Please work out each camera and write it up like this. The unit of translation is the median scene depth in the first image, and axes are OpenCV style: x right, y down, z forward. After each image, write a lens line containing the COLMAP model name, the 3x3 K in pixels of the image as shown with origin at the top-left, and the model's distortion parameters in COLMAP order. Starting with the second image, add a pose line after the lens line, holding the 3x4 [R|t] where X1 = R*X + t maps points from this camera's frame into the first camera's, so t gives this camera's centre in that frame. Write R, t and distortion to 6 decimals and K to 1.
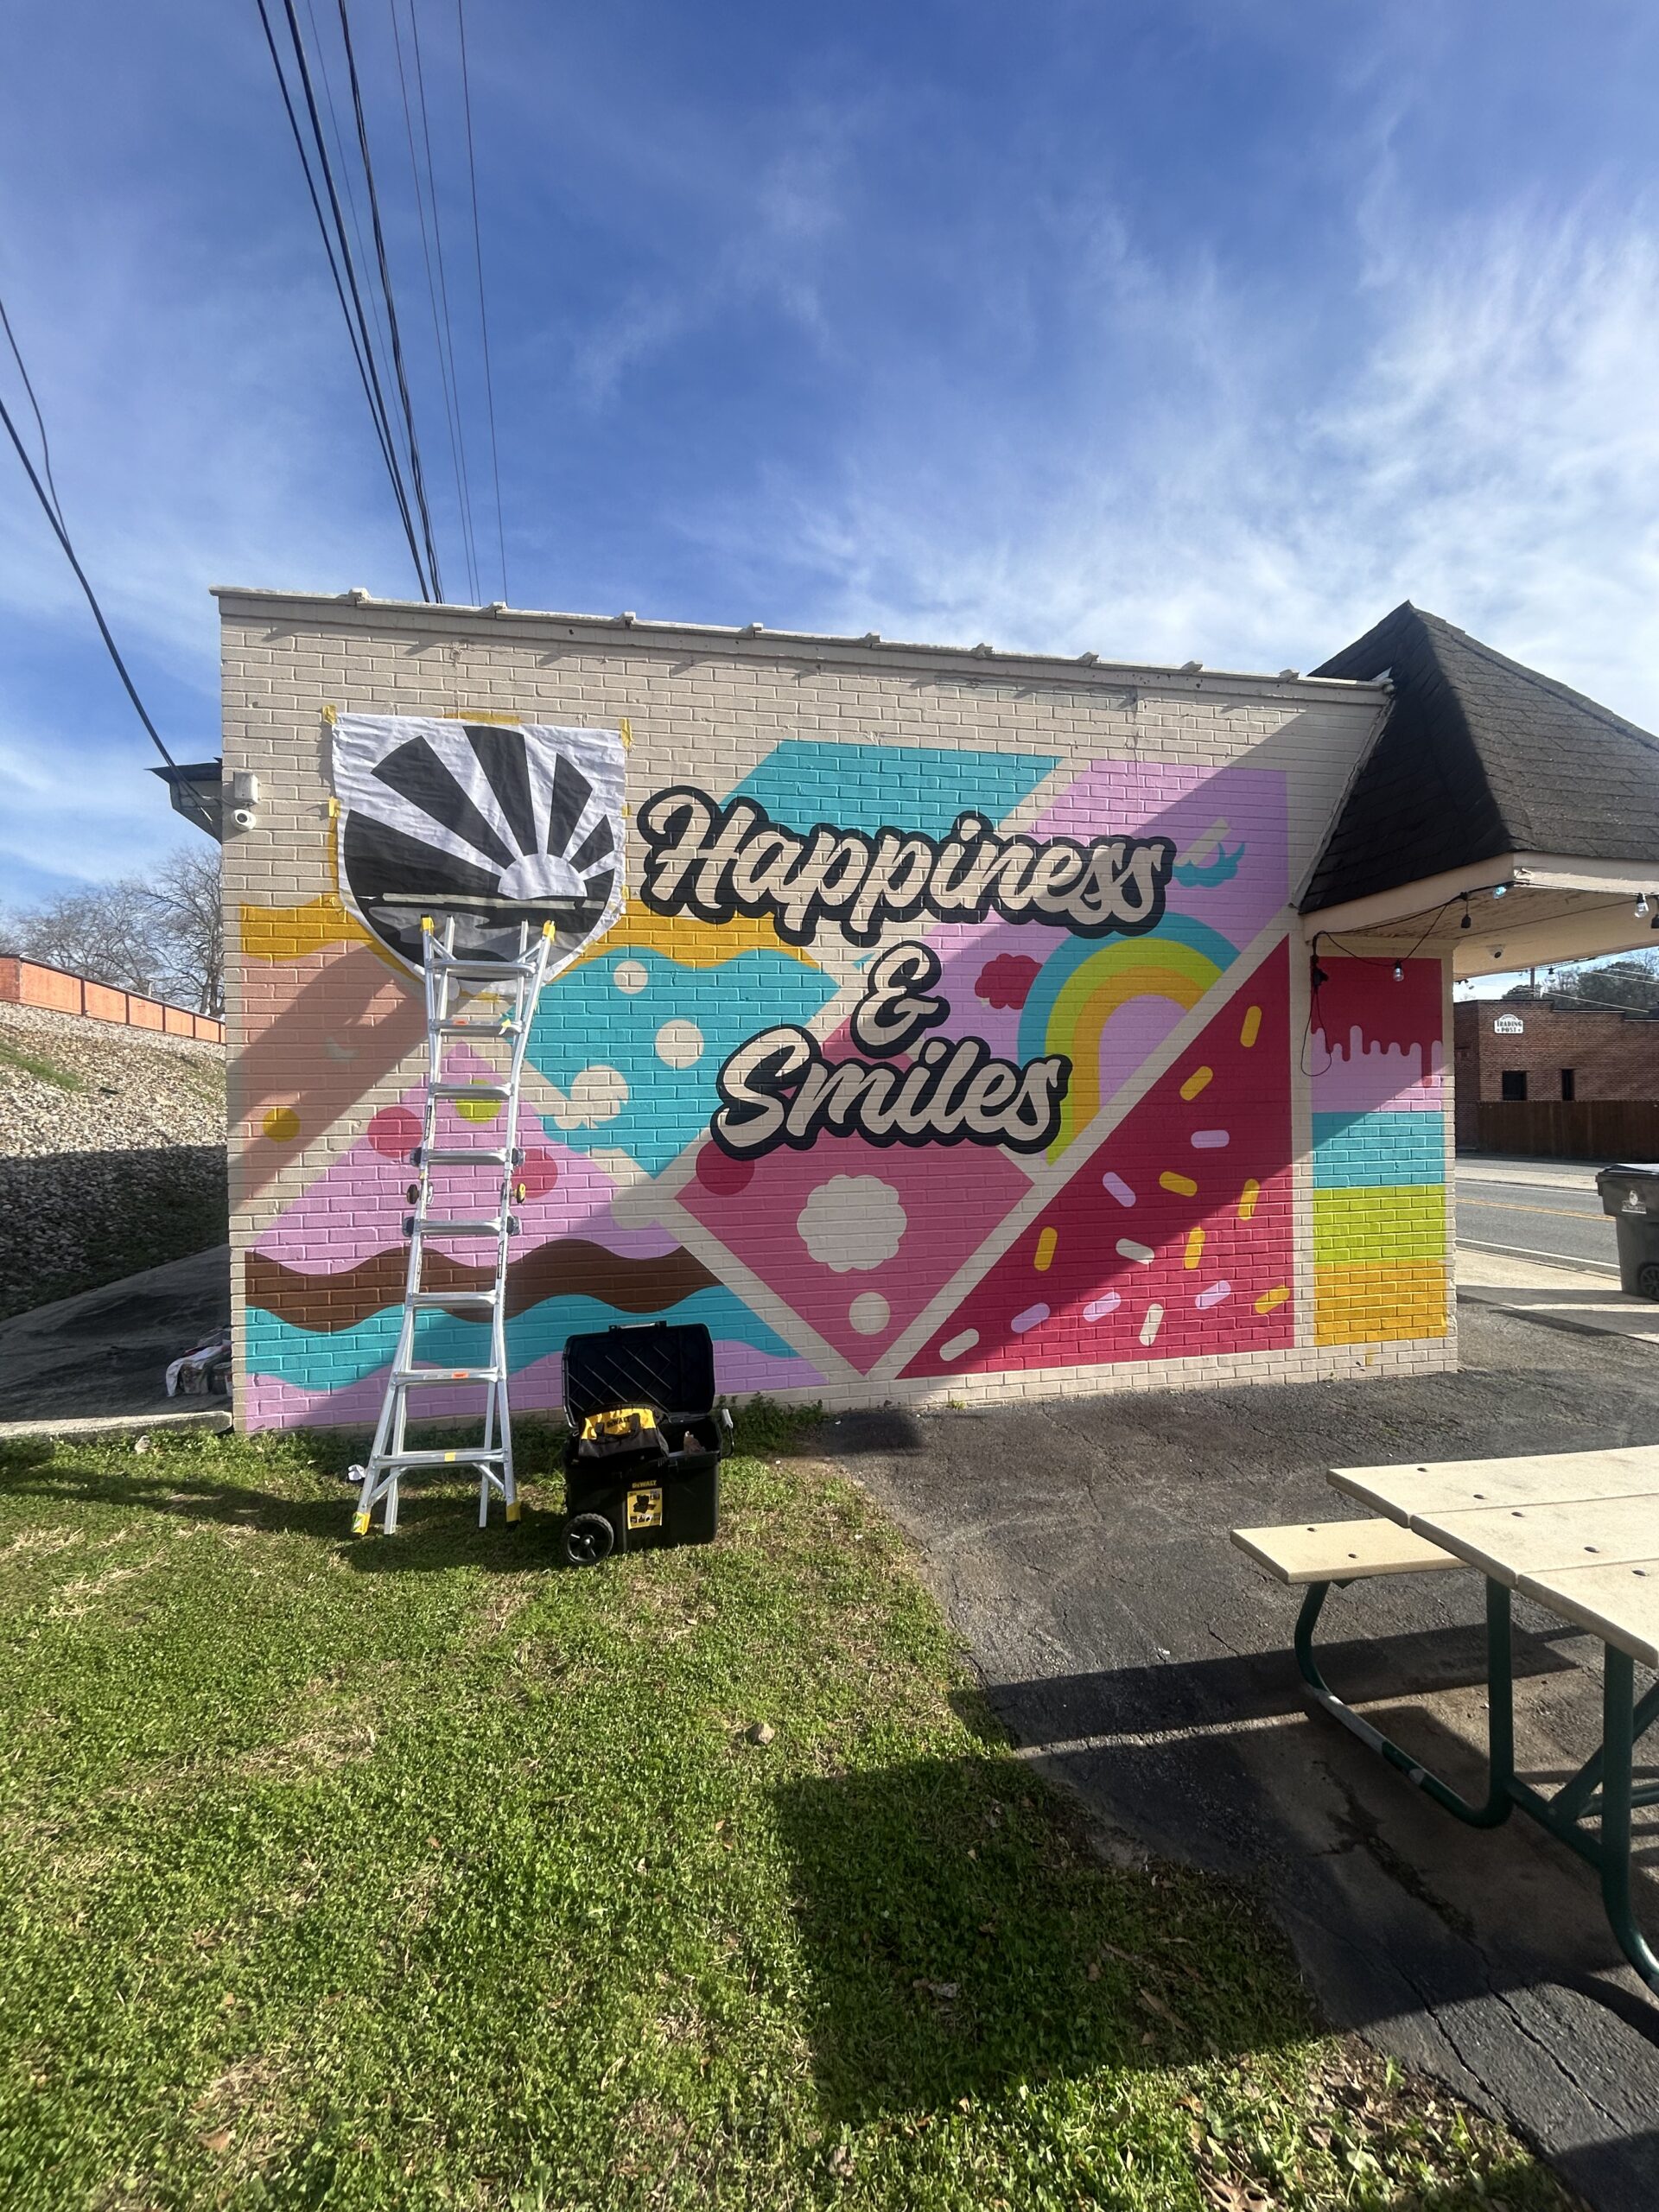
lens RADIAL K [[899.7, 0, 834.6], [0, 899.7, 1103.8], [0, 0, 1]] dist [-0.002258, 0.001209]
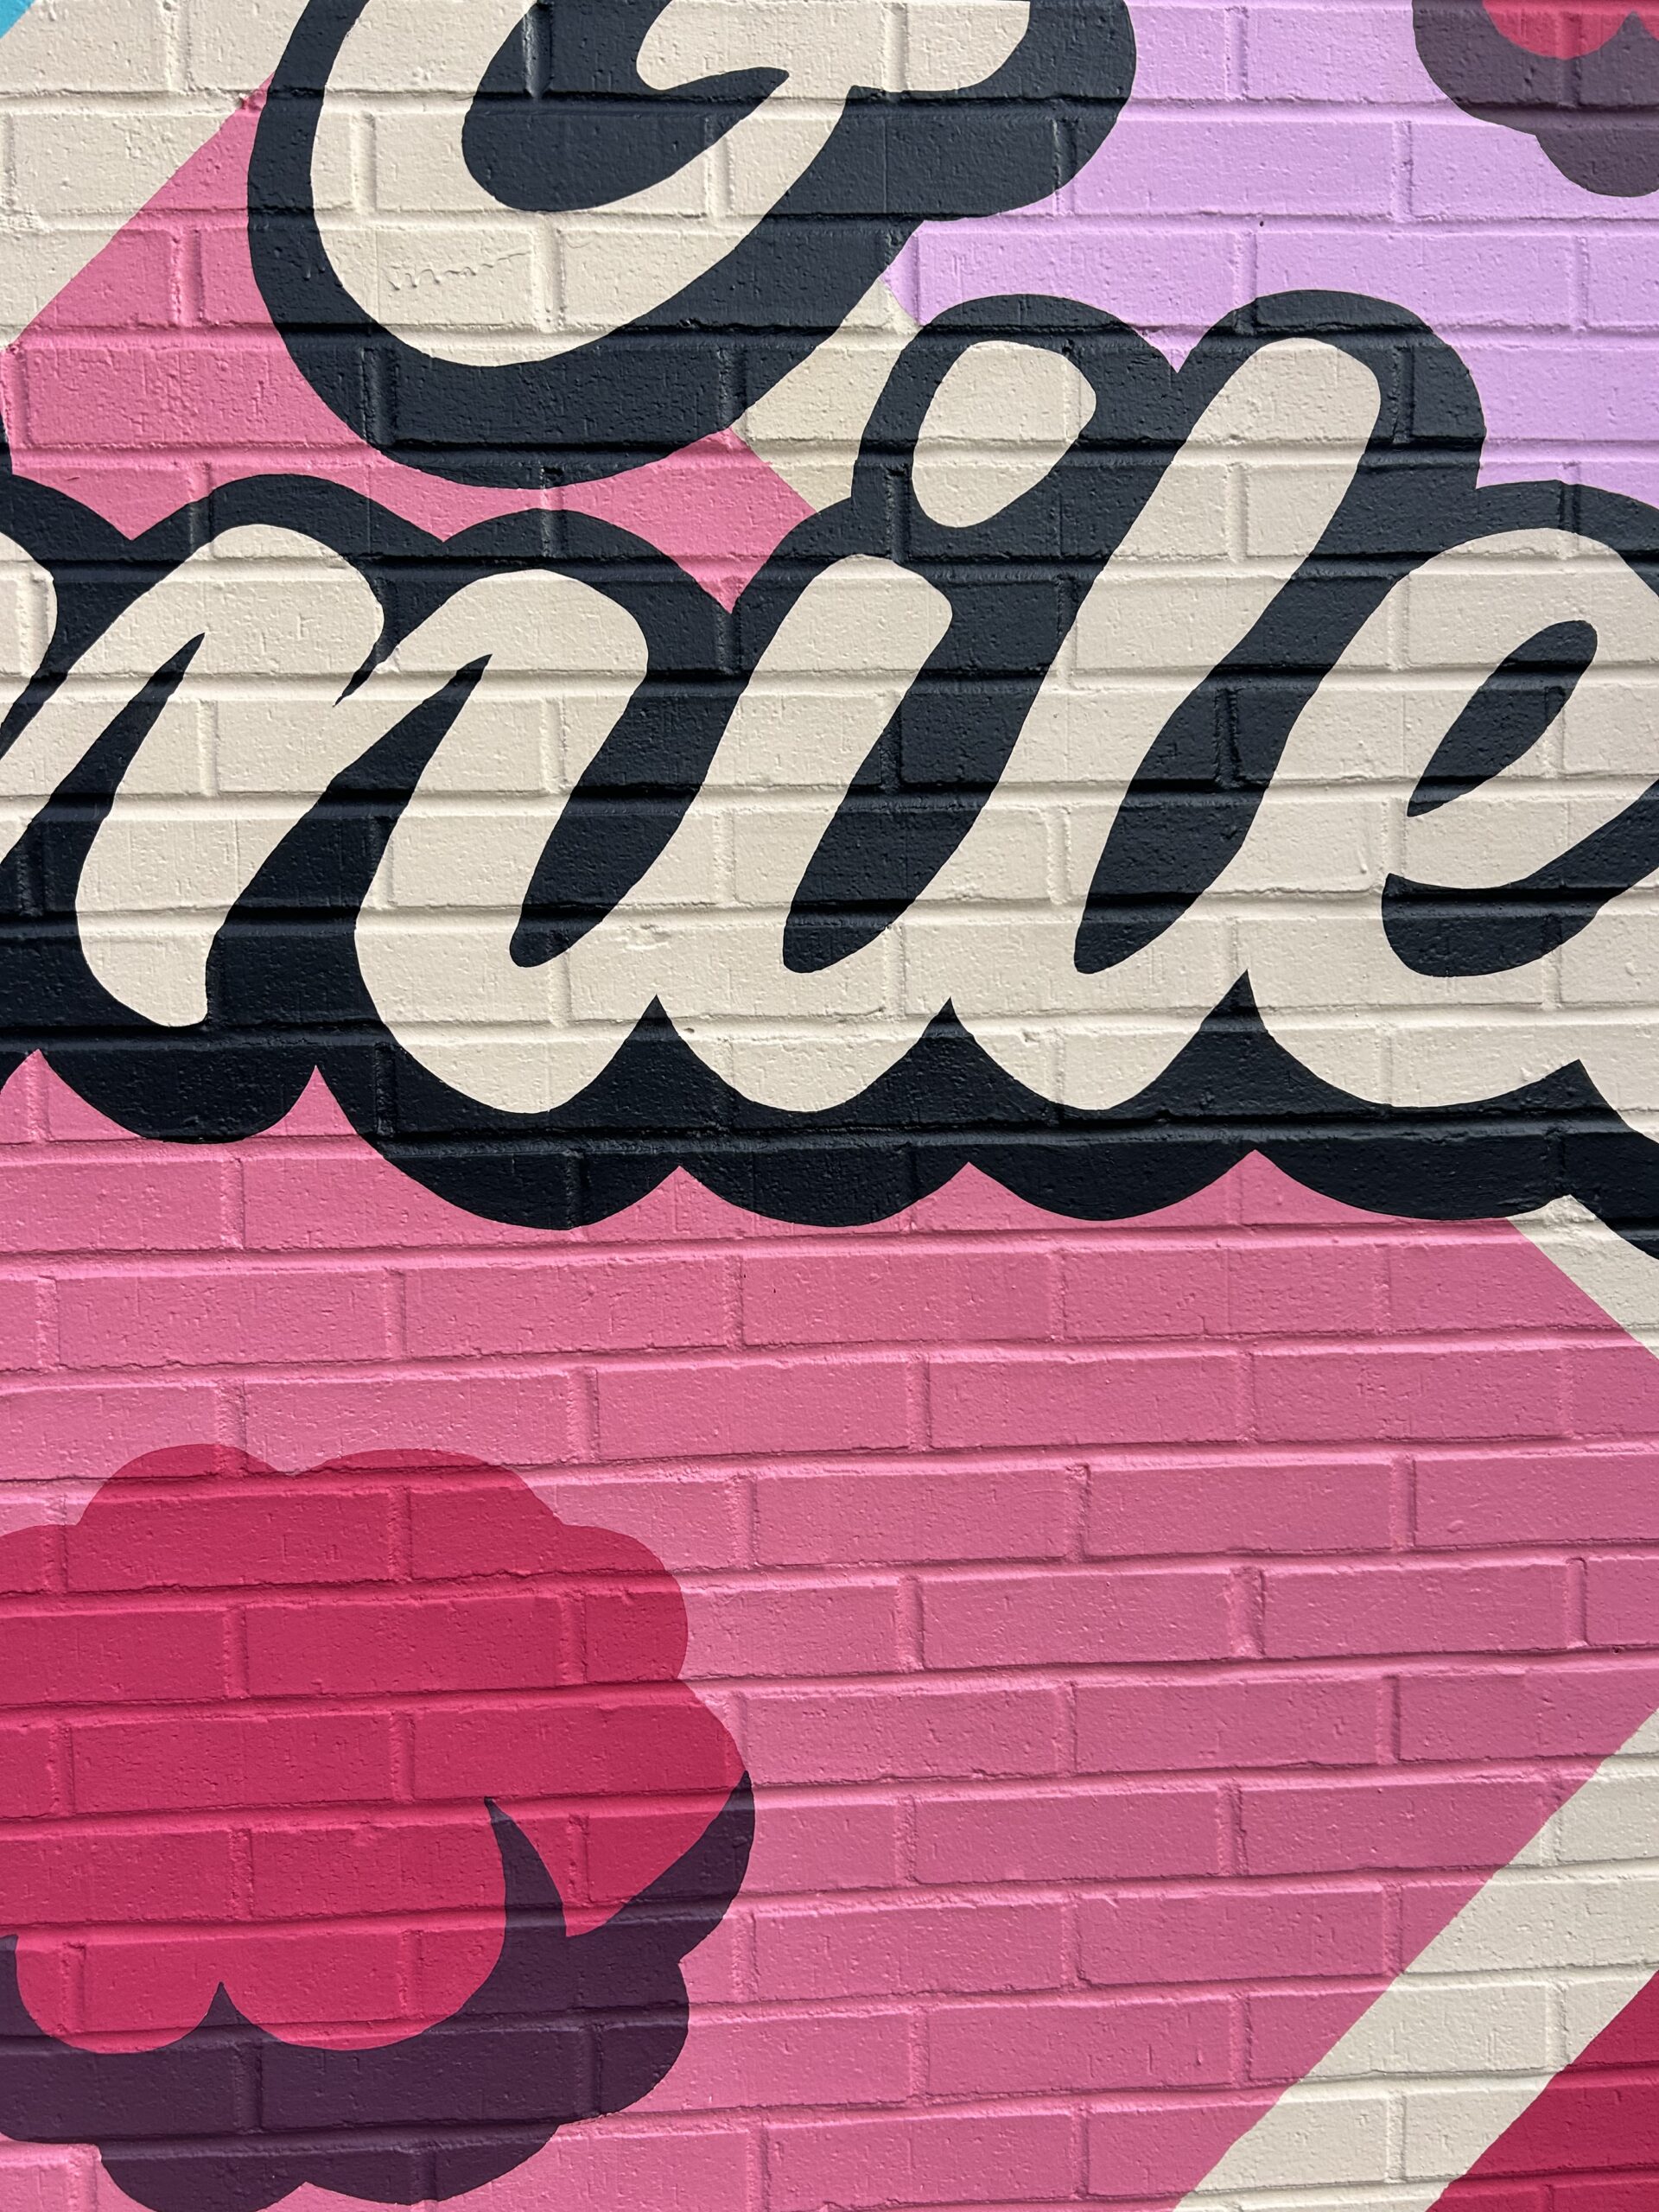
lens RADIAL K [[1643.0, 0, 825.2], [0, 1643.0, 1098.0], [0, 0, 1]] dist [0.044093, -0.047809]
pose [[0.988968, 0.008381, -0.147894, 0.121469], [-0.000772, 0.998676, 0.051434, 0.019526], [0.148129, -0.050752, 0.987665, 0.771219]]
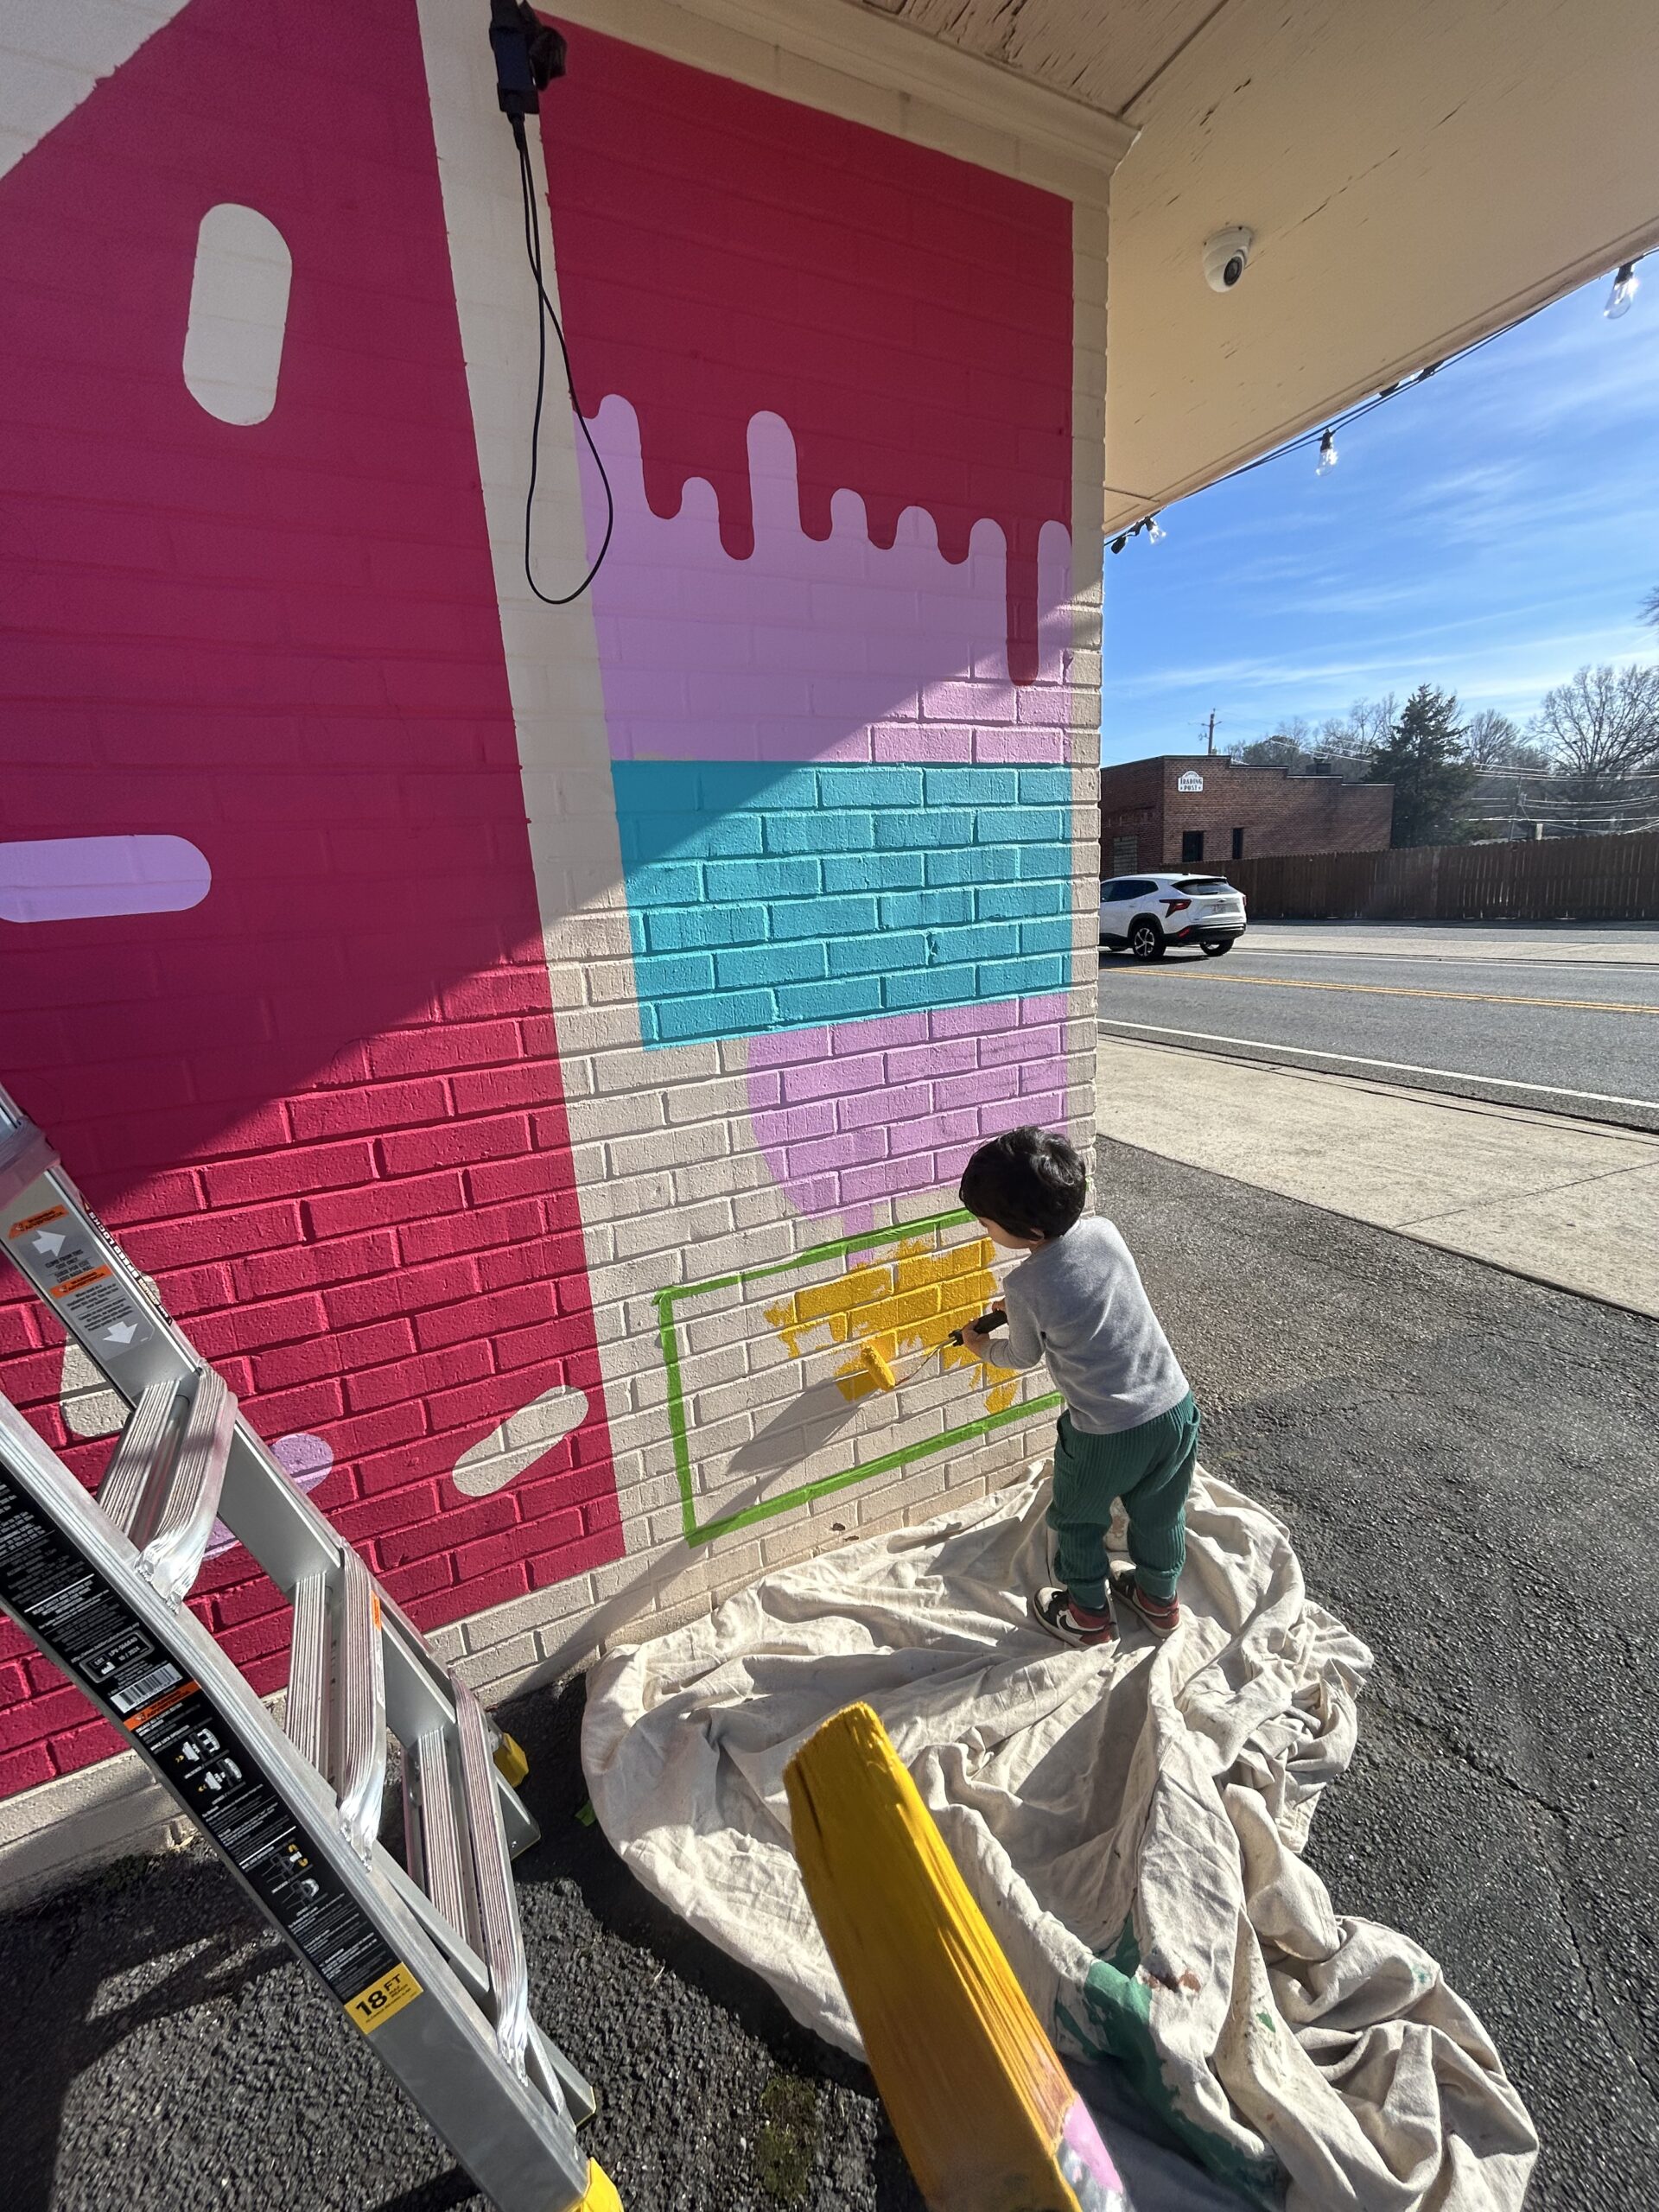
lens RADIAL K [[899.7, 0, 832.6], [0, 899.7, 1106.3], [0, 0, 1]] dist [-0.002258, 0.001209]
pose [[0.959579, -0.108995, 0.259476, 0.557810], [0.047120, 0.971168, 0.233691, 0.053719], [-0.277466, -0.212019, 0.937049, 0.777354]]
